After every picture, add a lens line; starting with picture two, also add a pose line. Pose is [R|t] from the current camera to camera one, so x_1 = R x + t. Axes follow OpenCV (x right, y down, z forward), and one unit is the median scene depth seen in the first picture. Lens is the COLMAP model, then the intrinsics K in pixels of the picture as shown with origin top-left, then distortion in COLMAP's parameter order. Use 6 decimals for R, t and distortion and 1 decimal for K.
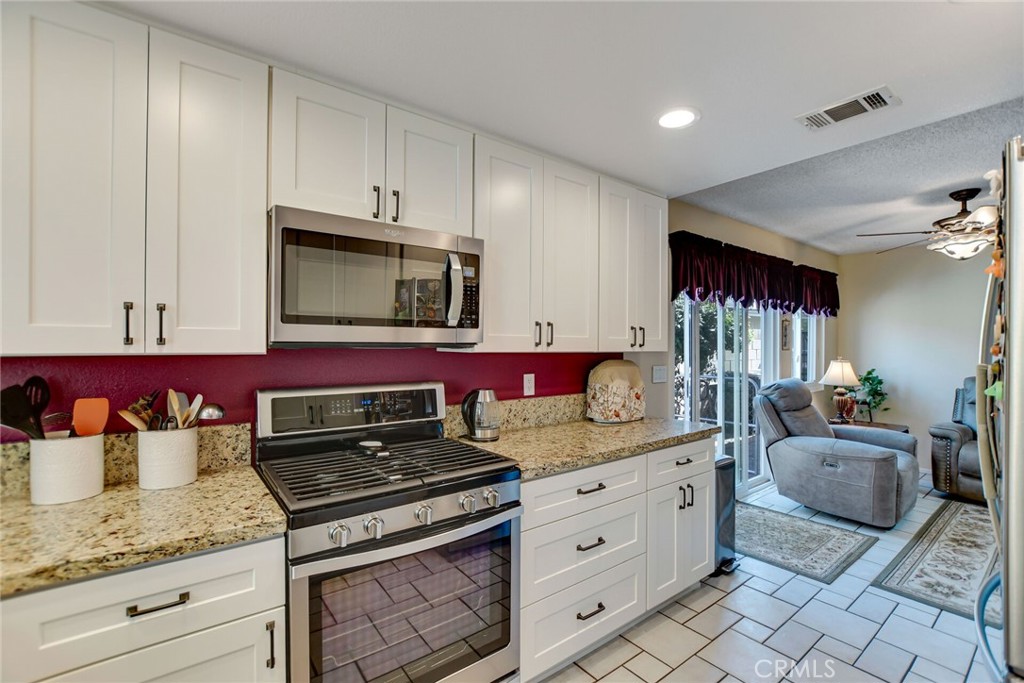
lens RADIAL K [[453.5, 0, 512.0], [0, 453.5, 341.5], [0, 0, 1]] dist [-0.022292, 0.007237]
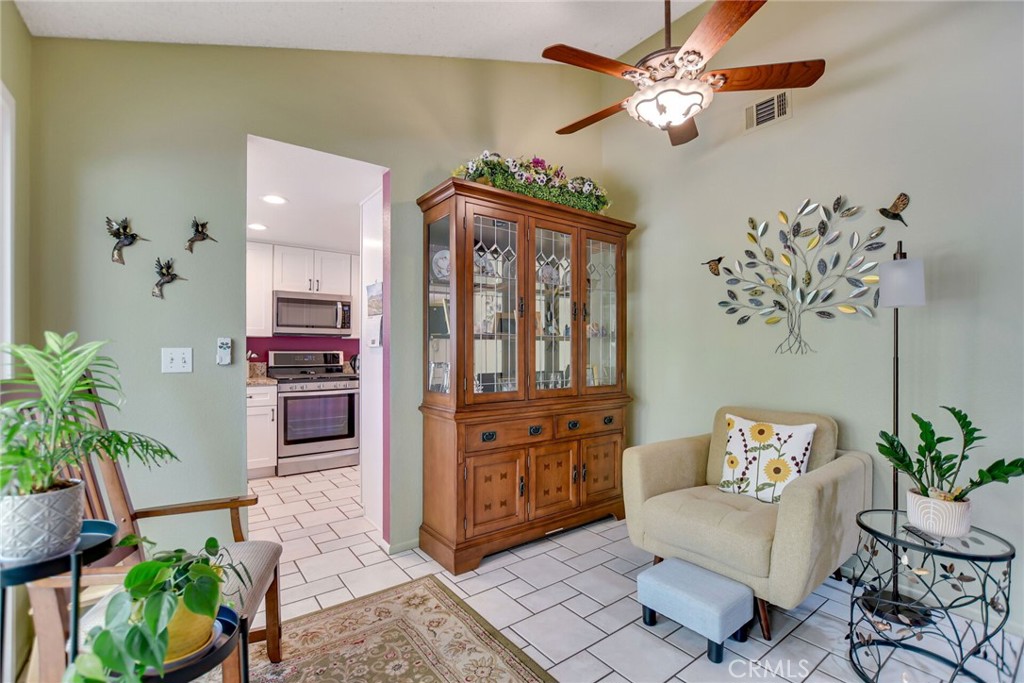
lens RADIAL K [[453.5, 0, 512.0], [0, 453.5, 341.5], [0, 0, 1]] dist [-0.022292, 0.007237]
pose [[0.999984, -0.000846, -0.005658, 0.996058], [0.000771, 0.999913, -0.013131, 0.091142], [0.005668, 0.013126, 0.999898, -1.857980]]
